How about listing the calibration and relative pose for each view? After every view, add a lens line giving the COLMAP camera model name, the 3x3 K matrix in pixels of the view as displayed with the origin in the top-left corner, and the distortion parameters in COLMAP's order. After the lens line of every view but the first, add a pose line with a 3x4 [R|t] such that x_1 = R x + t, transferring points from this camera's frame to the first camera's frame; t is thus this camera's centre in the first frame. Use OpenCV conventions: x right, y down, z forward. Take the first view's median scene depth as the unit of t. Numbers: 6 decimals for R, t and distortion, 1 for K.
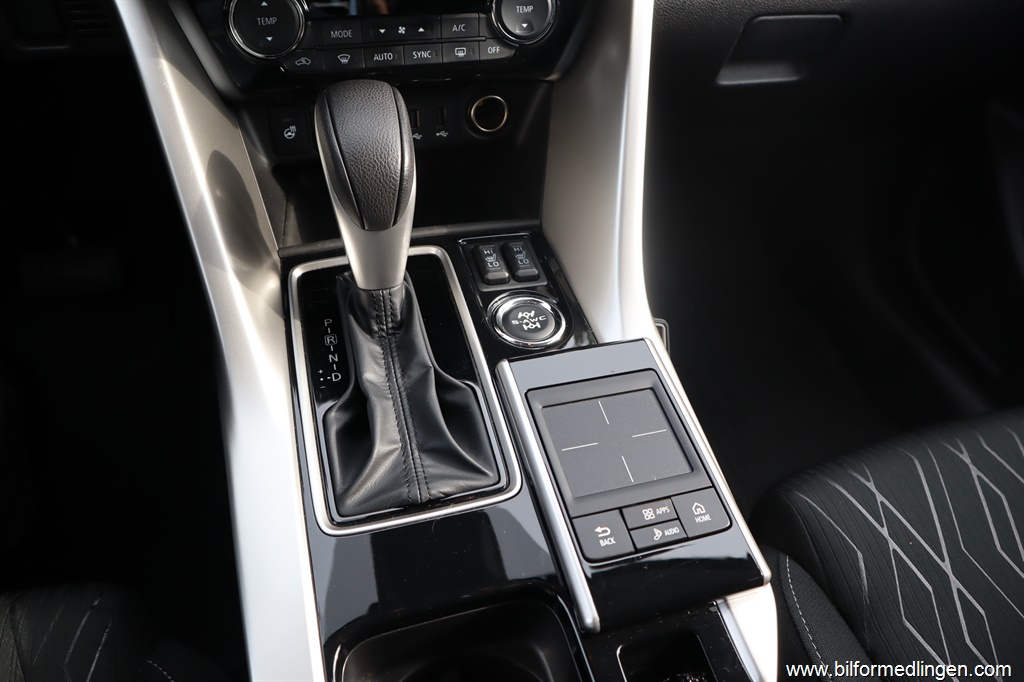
lens RADIAL K [[702.0, 0, 512.0], [0, 702.0, 341.0], [0, 0, 1]] dist [-0.120579, 0.070302]
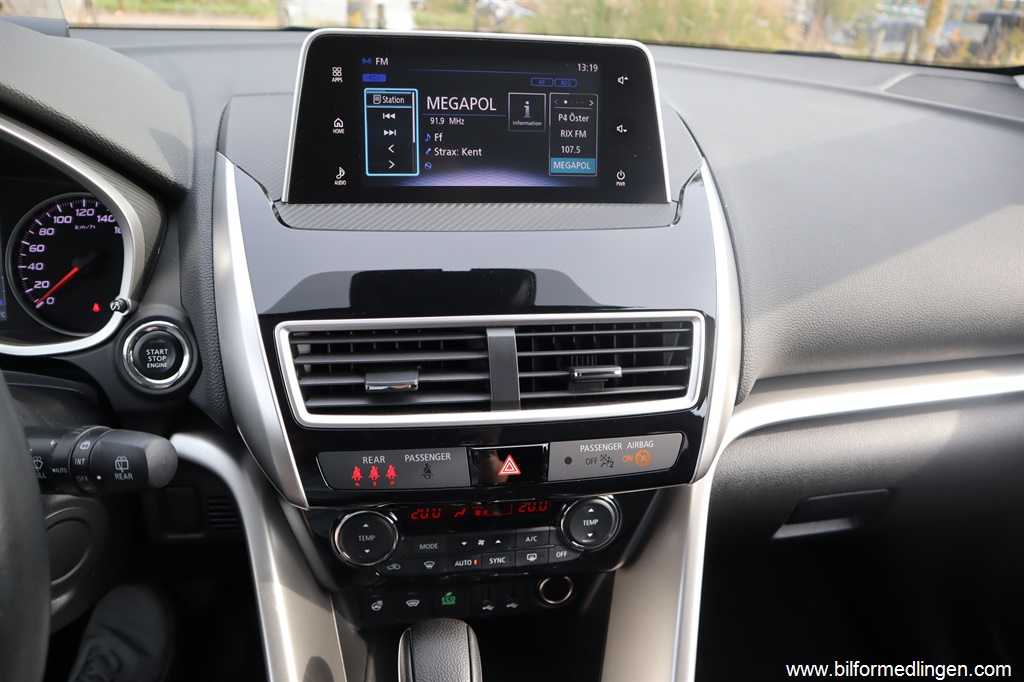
lens RADIAL K [[715.2, 0, 512.0], [0, 715.2, 341.0], [0, 0, 1]] dist [-0.122732, 0.058967]
pose [[0.992676, 0.037855, -0.114727, 0.012861], [-0.071303, 0.950182, -0.303430, -0.410439], [0.097525, 0.309388, 0.945922, -0.212718]]
